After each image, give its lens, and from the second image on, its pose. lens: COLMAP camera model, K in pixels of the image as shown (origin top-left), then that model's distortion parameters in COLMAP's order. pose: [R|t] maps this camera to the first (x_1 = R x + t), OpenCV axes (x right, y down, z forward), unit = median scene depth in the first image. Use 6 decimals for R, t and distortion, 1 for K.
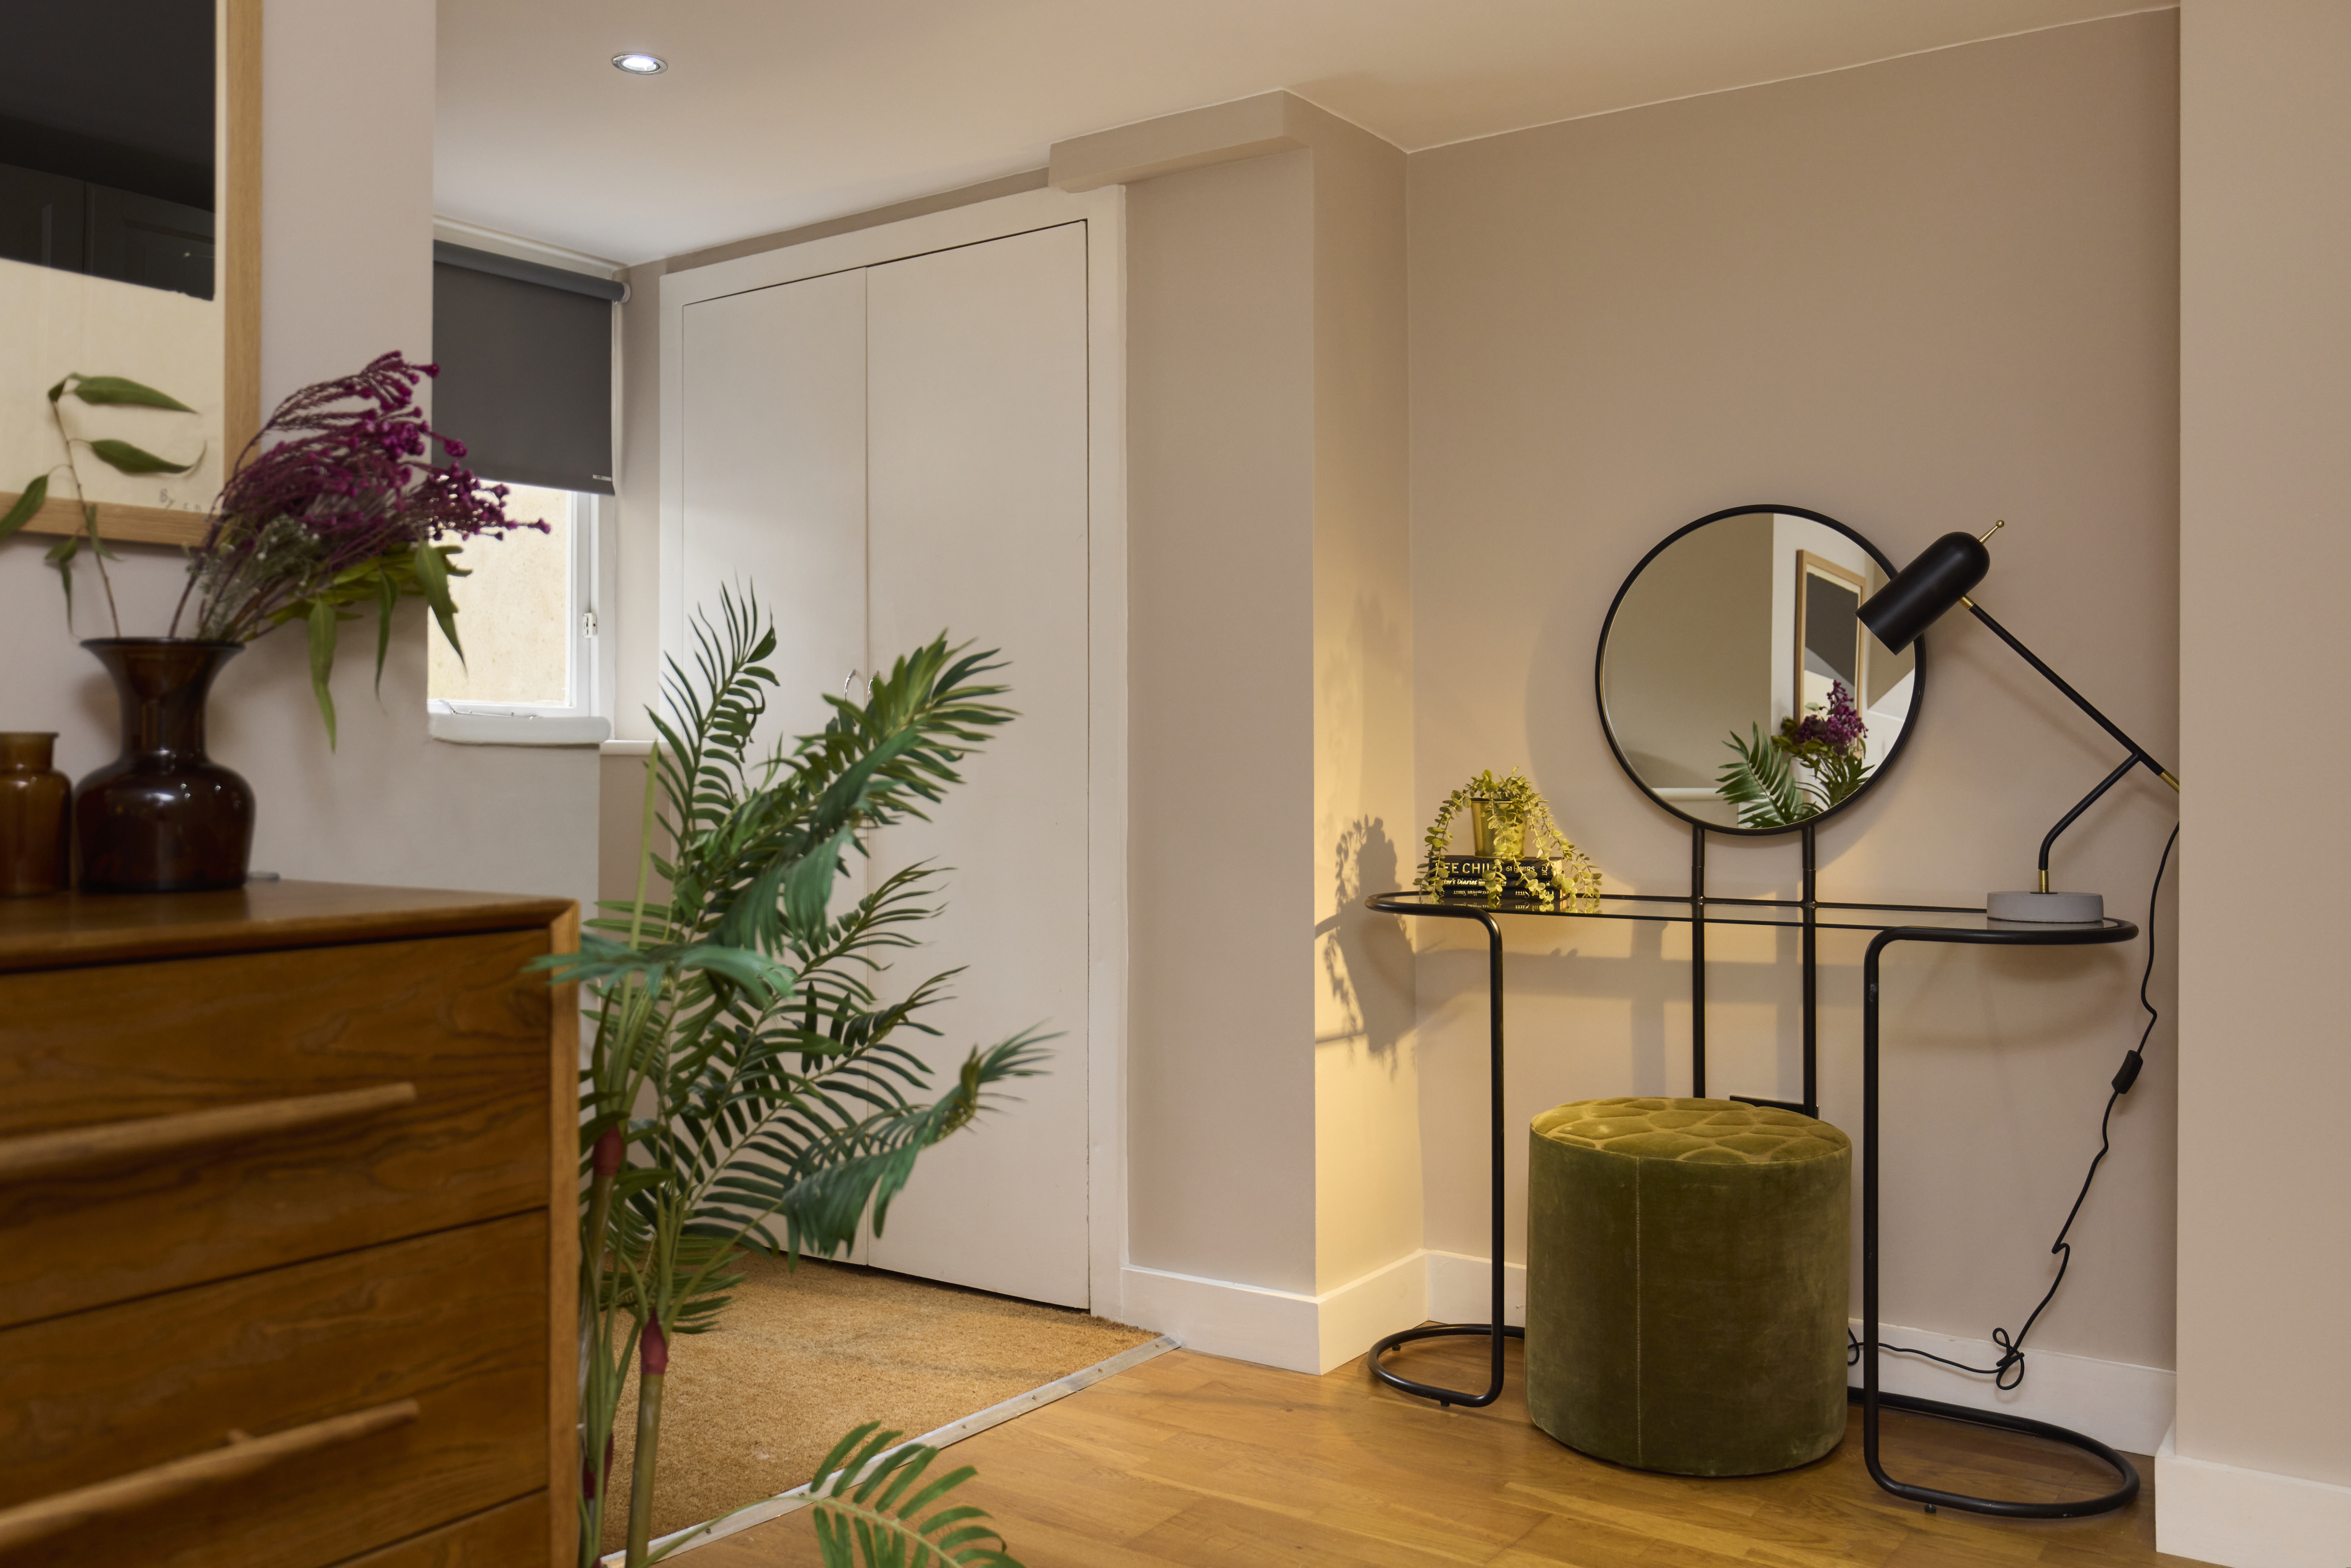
lens RADIAL K [[1981.9, 0, 1175.5], [0, 1981.9, 784.0], [0, 0, 1]] dist [-0.006109, -0.003444]
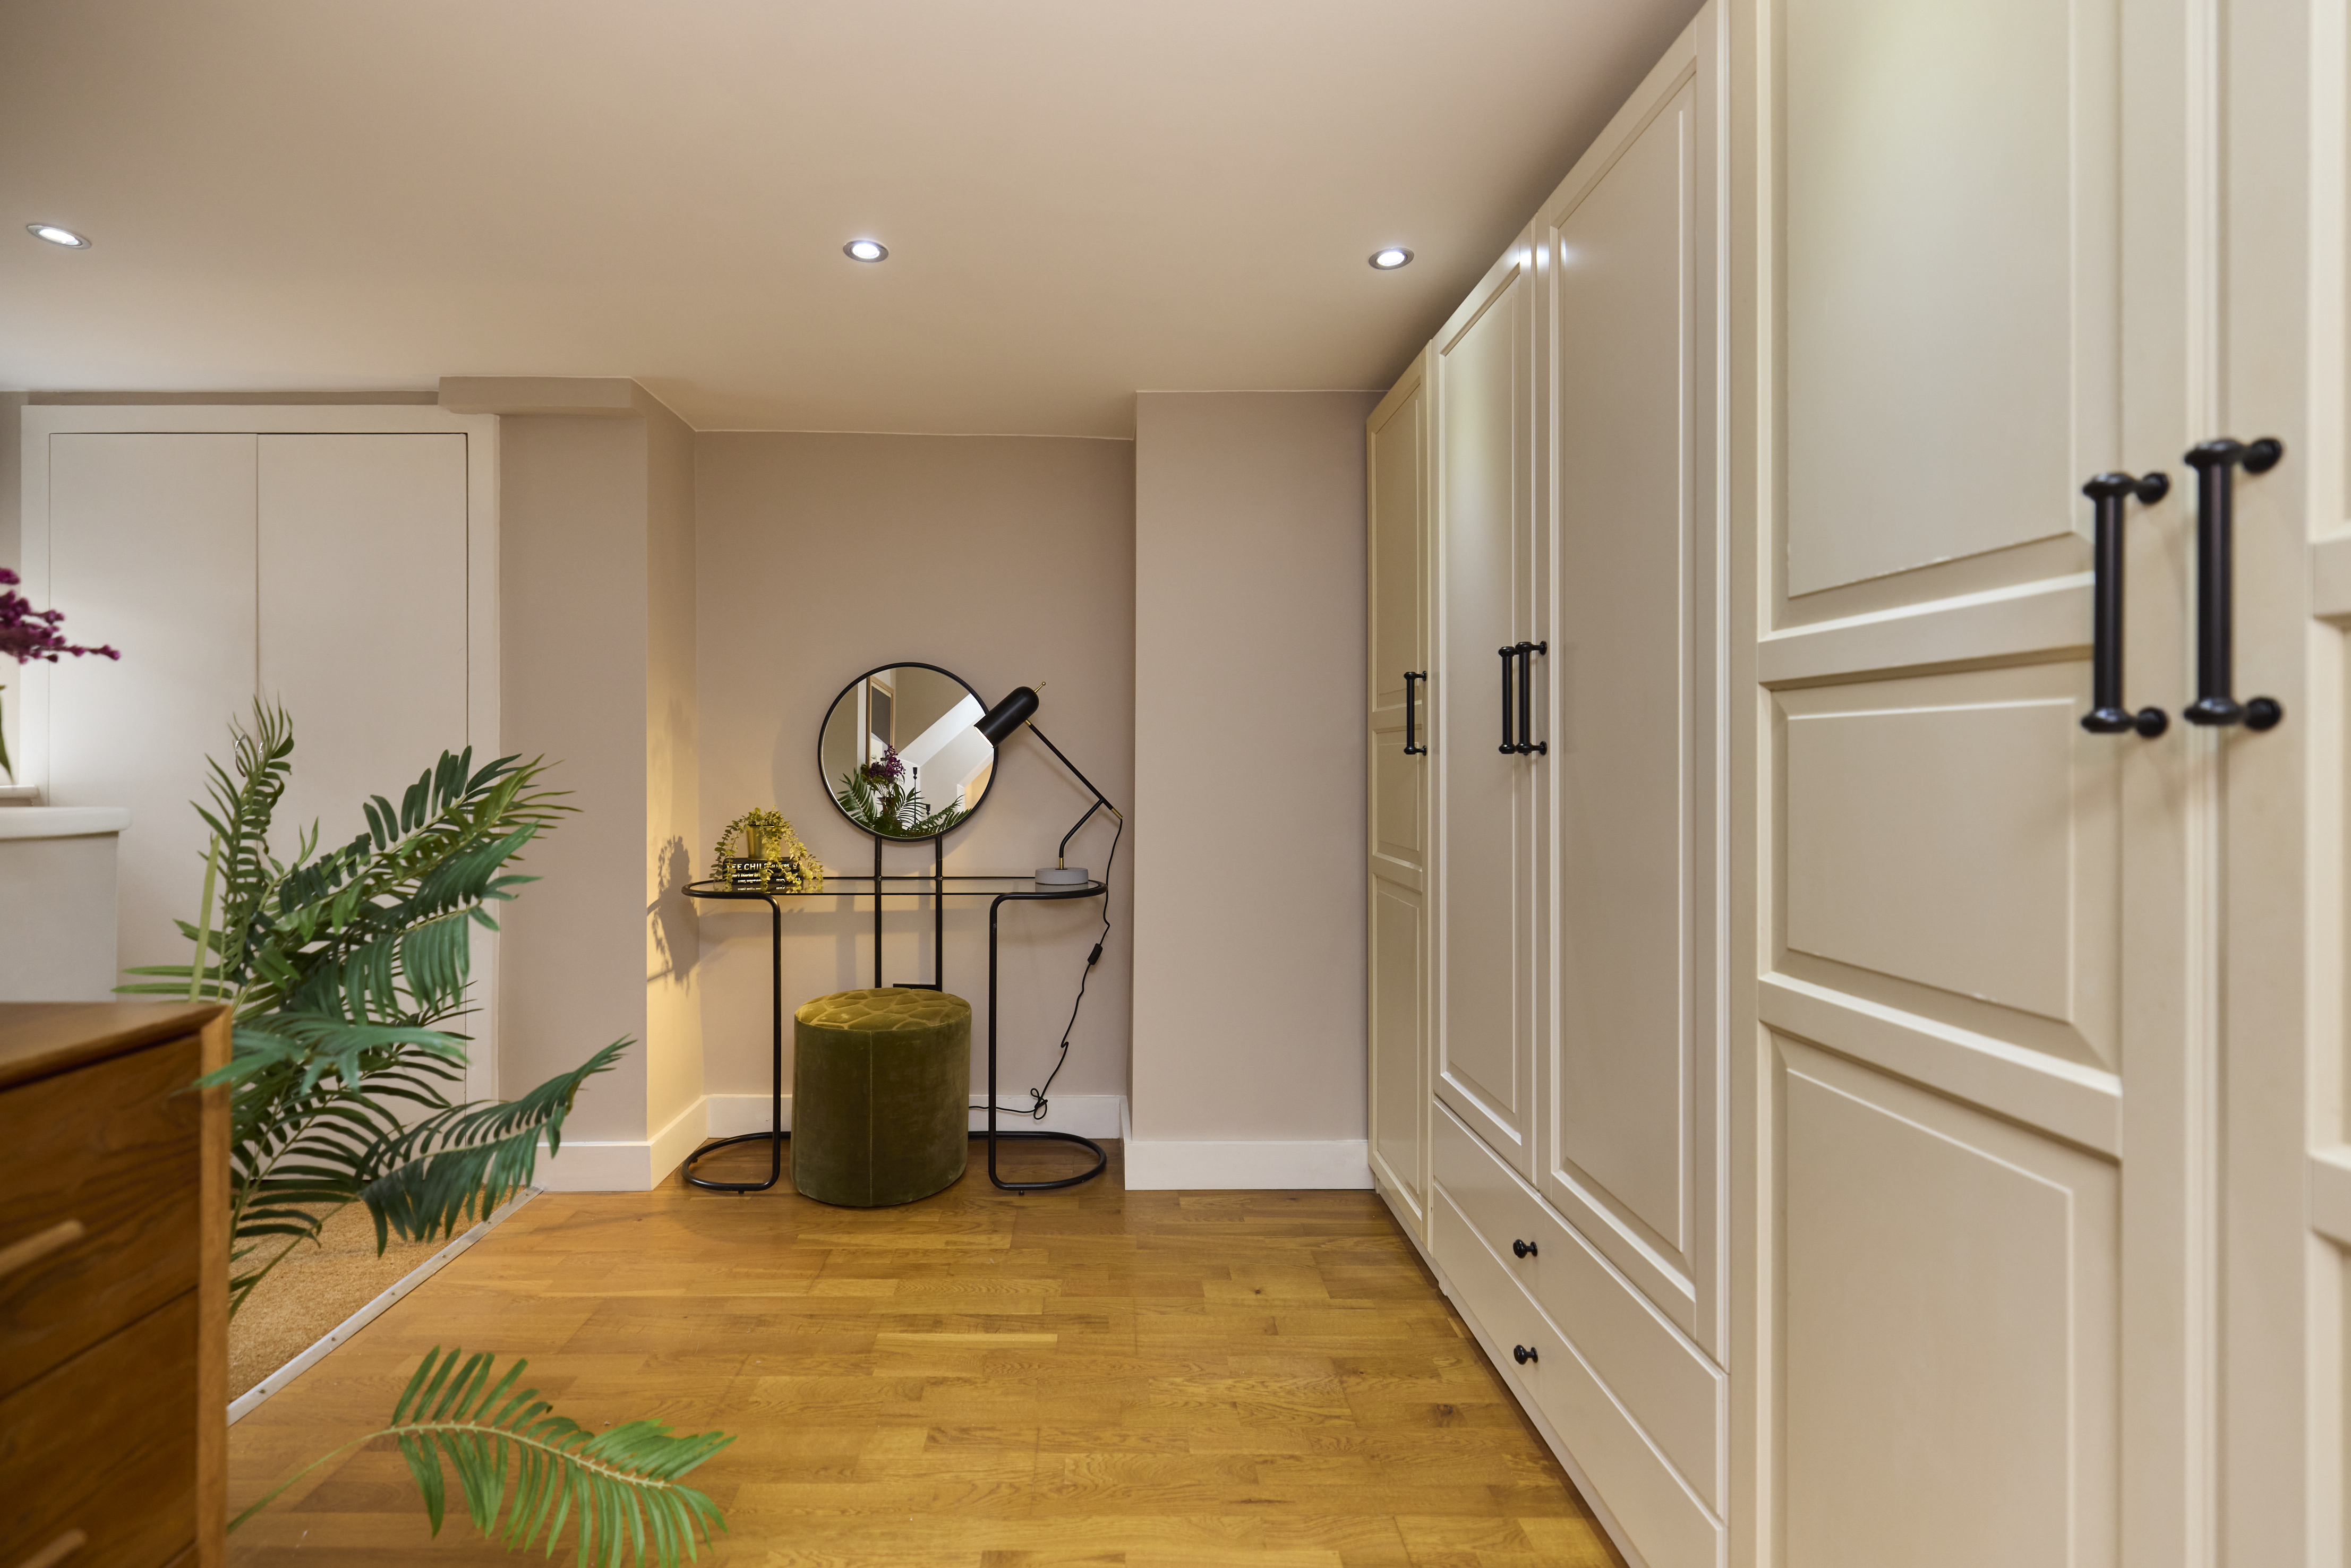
lens RADIAL K [[1032.1, 0, 1116.9], [0, 1032.1, 771.5], [0, 0, 1]] dist [-0.000999, -0.000443]
pose [[0.804995, 0.001417, 0.593281, -0.130994], [0.001067, 0.999992, -0.003836, -0.037991], [-0.593281, 0.003722, 0.804987, 0.122442]]
